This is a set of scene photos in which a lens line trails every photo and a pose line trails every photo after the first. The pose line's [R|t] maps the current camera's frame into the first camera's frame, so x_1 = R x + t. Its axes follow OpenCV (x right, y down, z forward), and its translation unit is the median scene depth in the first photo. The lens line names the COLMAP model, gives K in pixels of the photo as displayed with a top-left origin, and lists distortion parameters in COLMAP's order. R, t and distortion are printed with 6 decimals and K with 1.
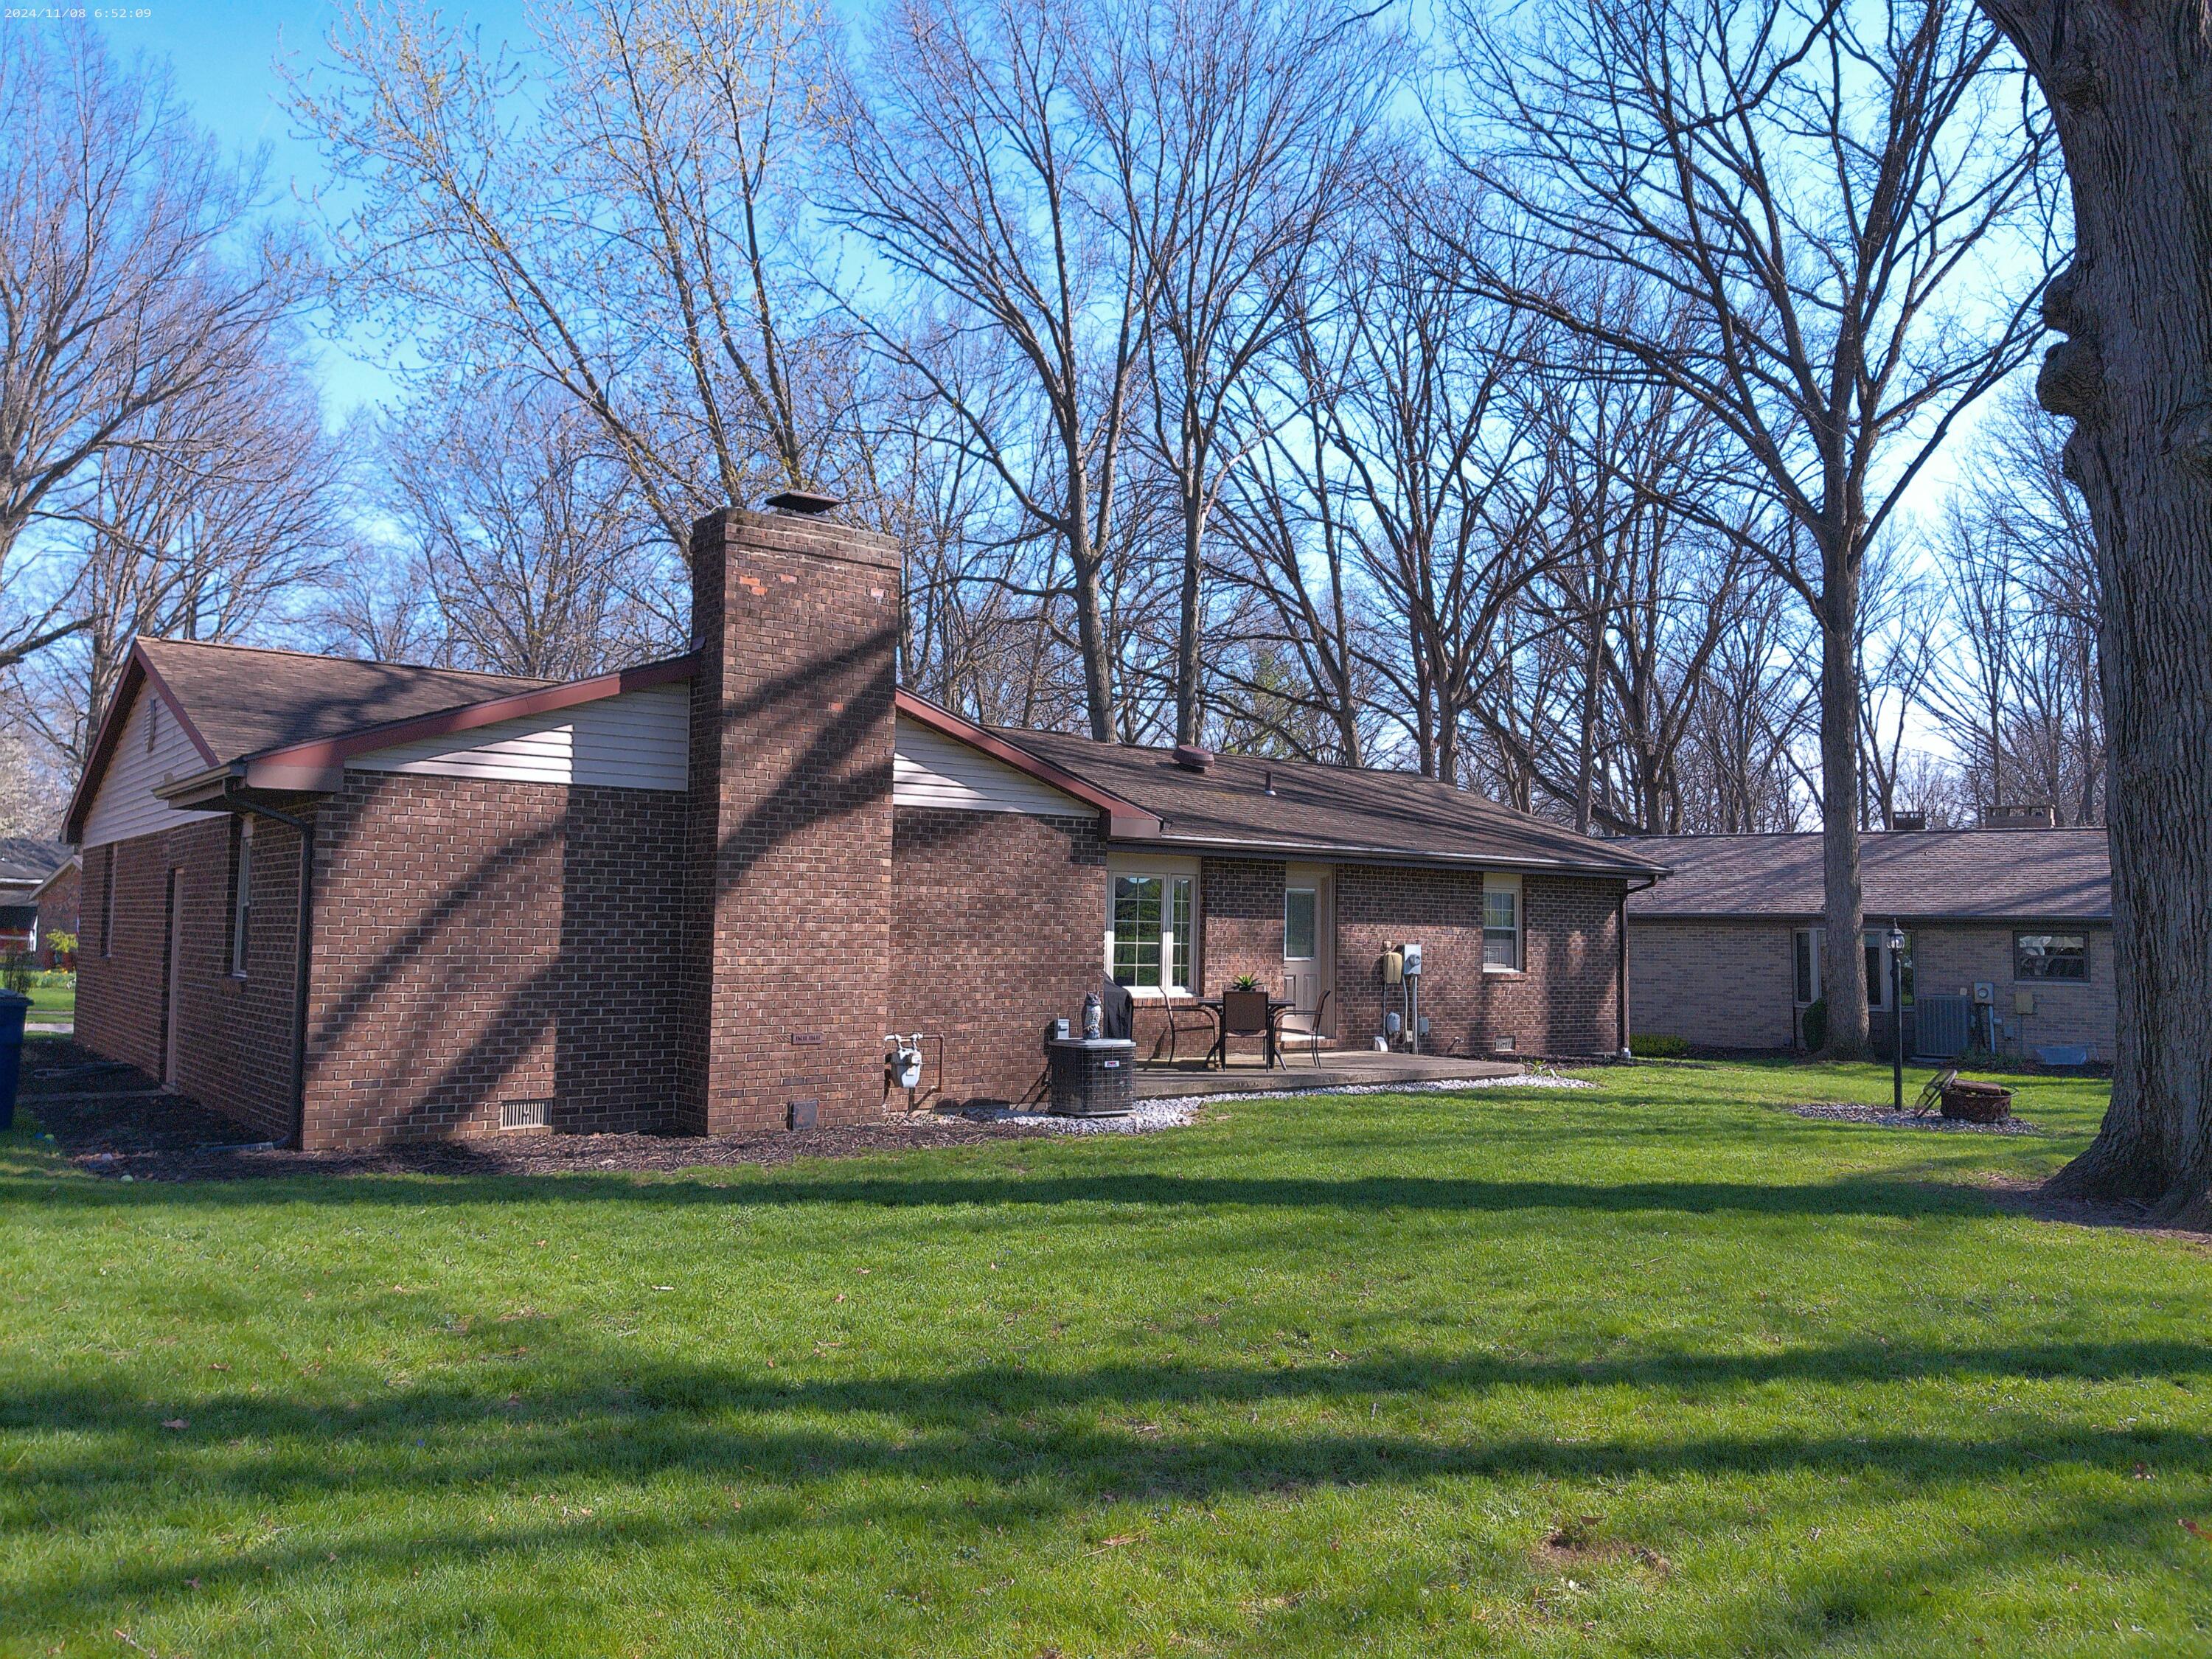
lens RADIAL K [[1739.2, 0, 1106.0], [0, 1739.2, 829.5], [0, 0, 1]] dist [0.100974, -0.182170]
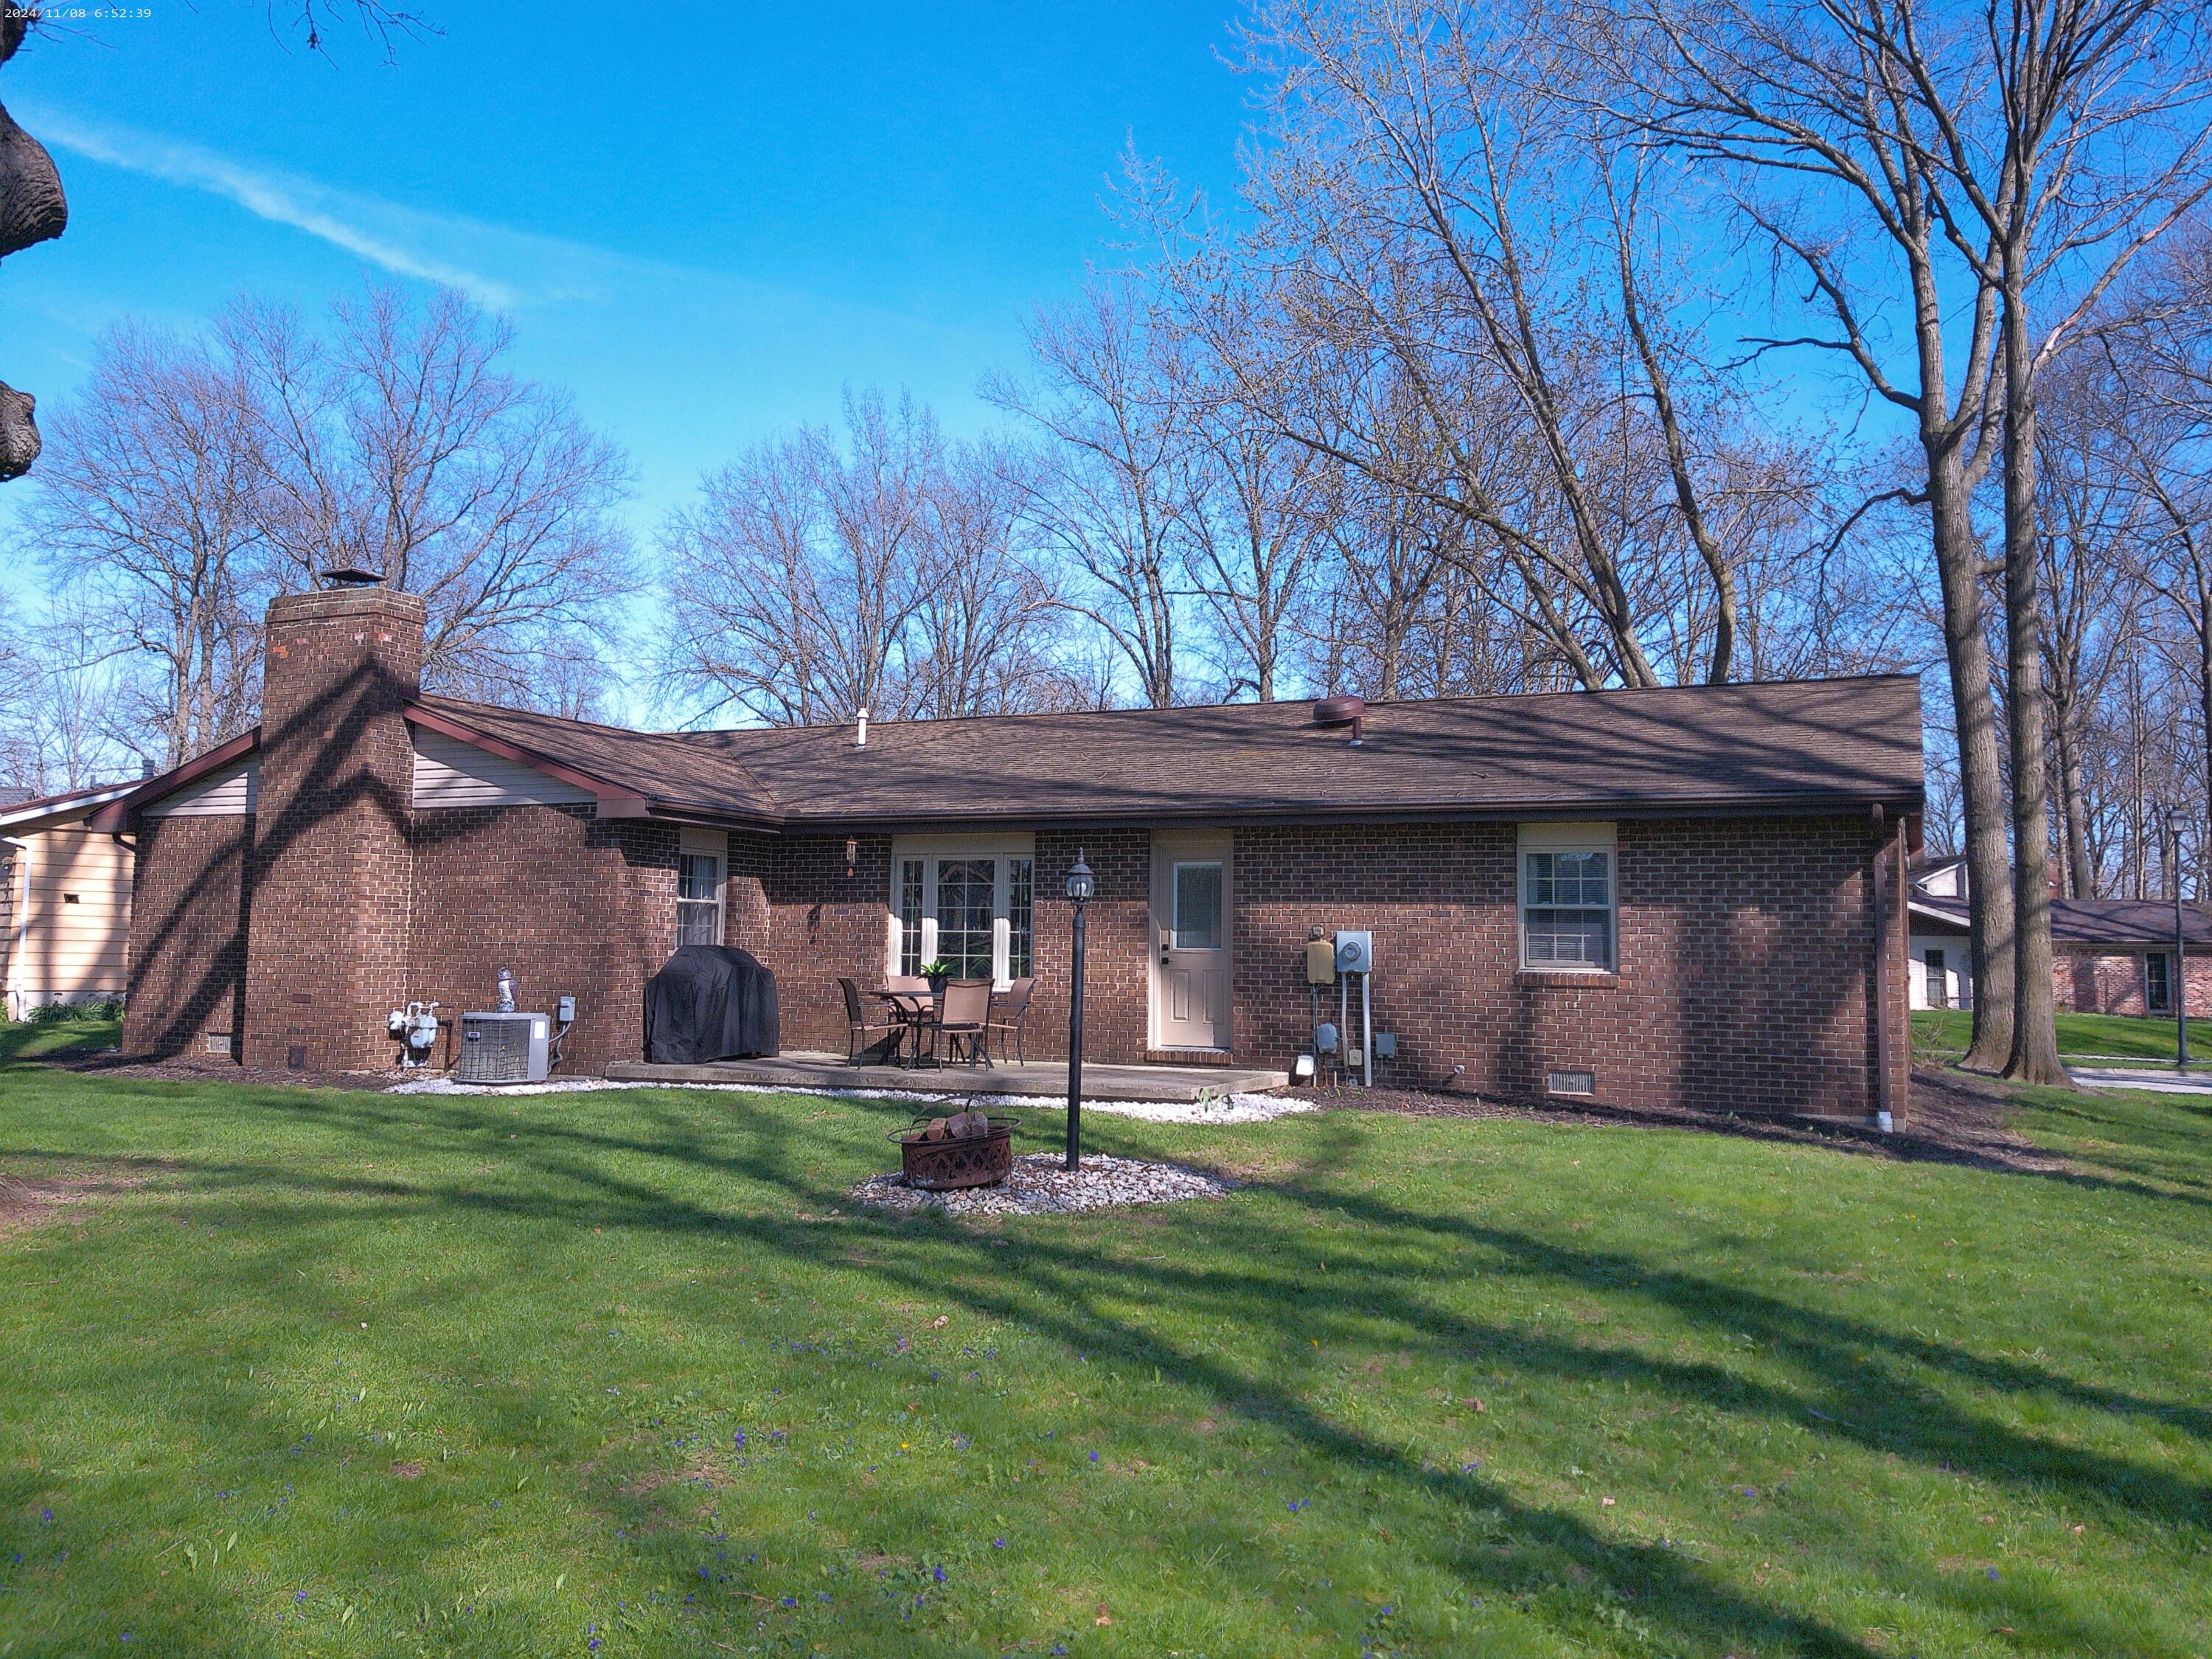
lens RADIAL K [[1710.4, 0, 1106.0], [0, 1710.4, 829.5], [0, 0, 1]] dist [0.100951, -0.243263]
pose [[0.470046, -0.075052, -0.879445, 1.101936], [0.045823, 0.997110, -0.060602, 0.091233], [0.881452, -0.011813, 0.472126, 0.837703]]
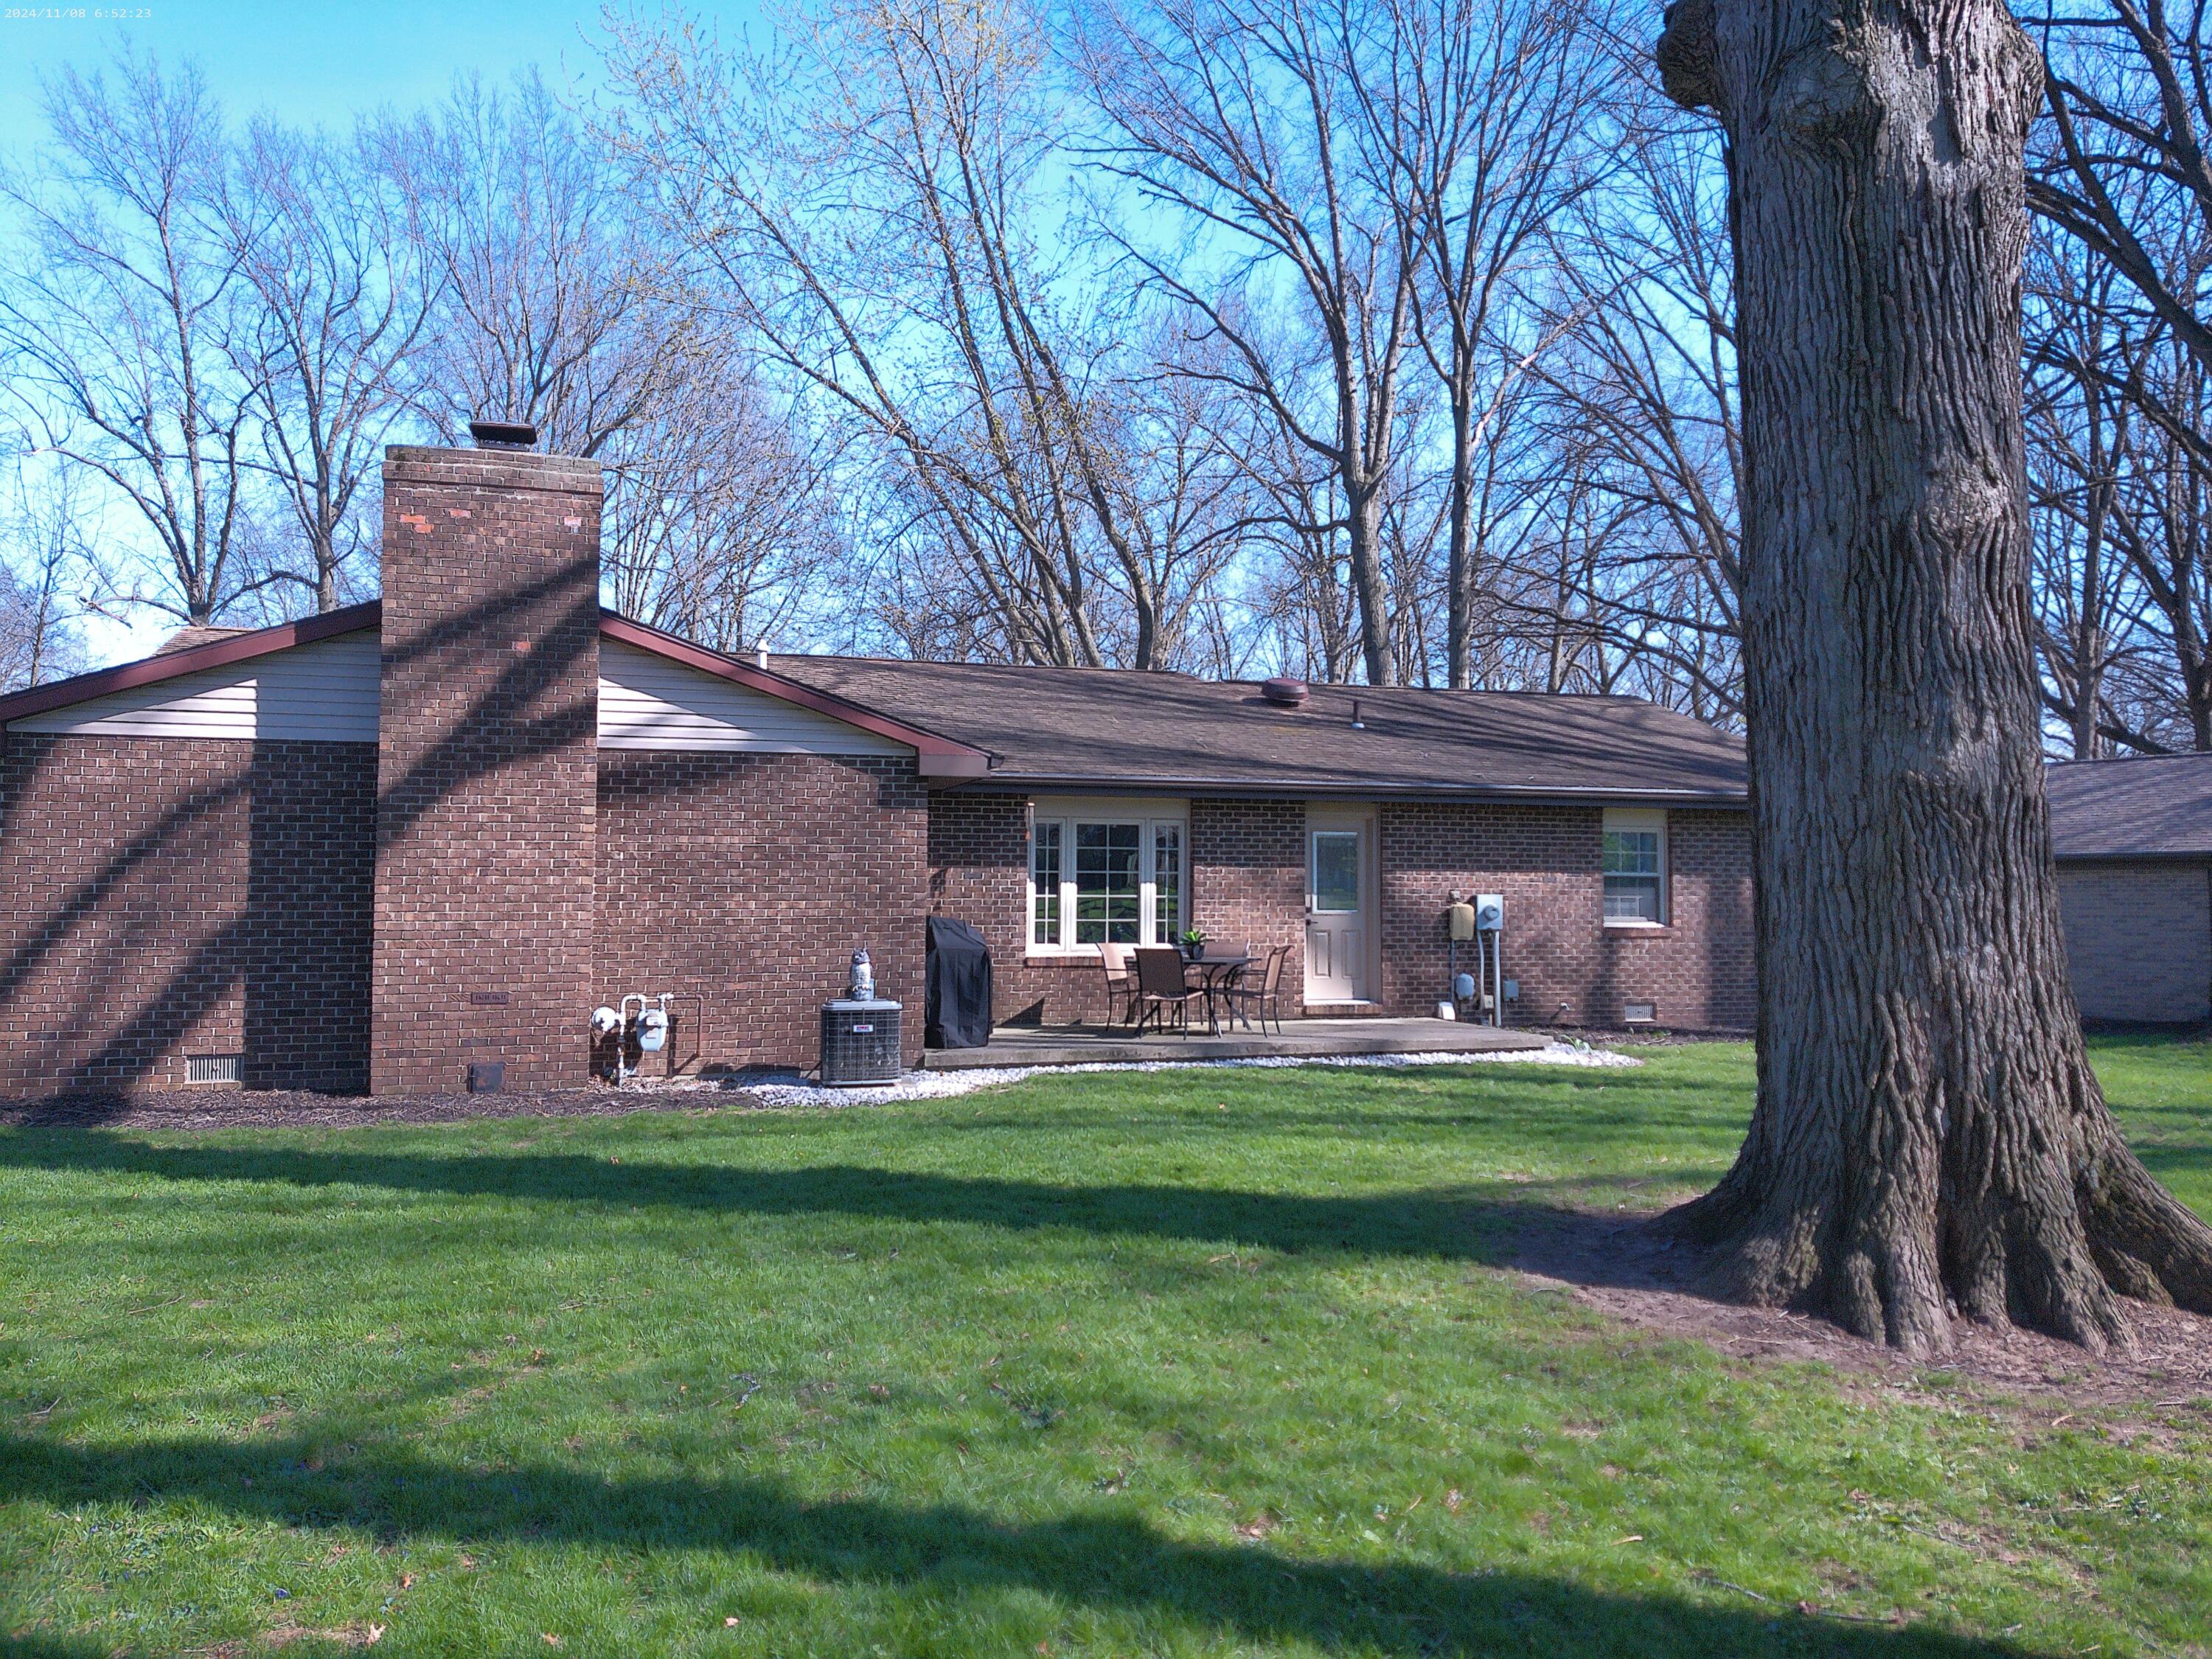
lens RADIAL K [[1719.3, 0, 1106.0], [0, 1719.3, 829.5], [0, 0, 1]] dist [0.089513, -0.171450]
pose [[0.937642, -0.025486, -0.346668, 0.427157], [0.032402, 0.999374, 0.014169, 0.023623], [0.346090, -0.024518, 0.937881, 0.212403]]
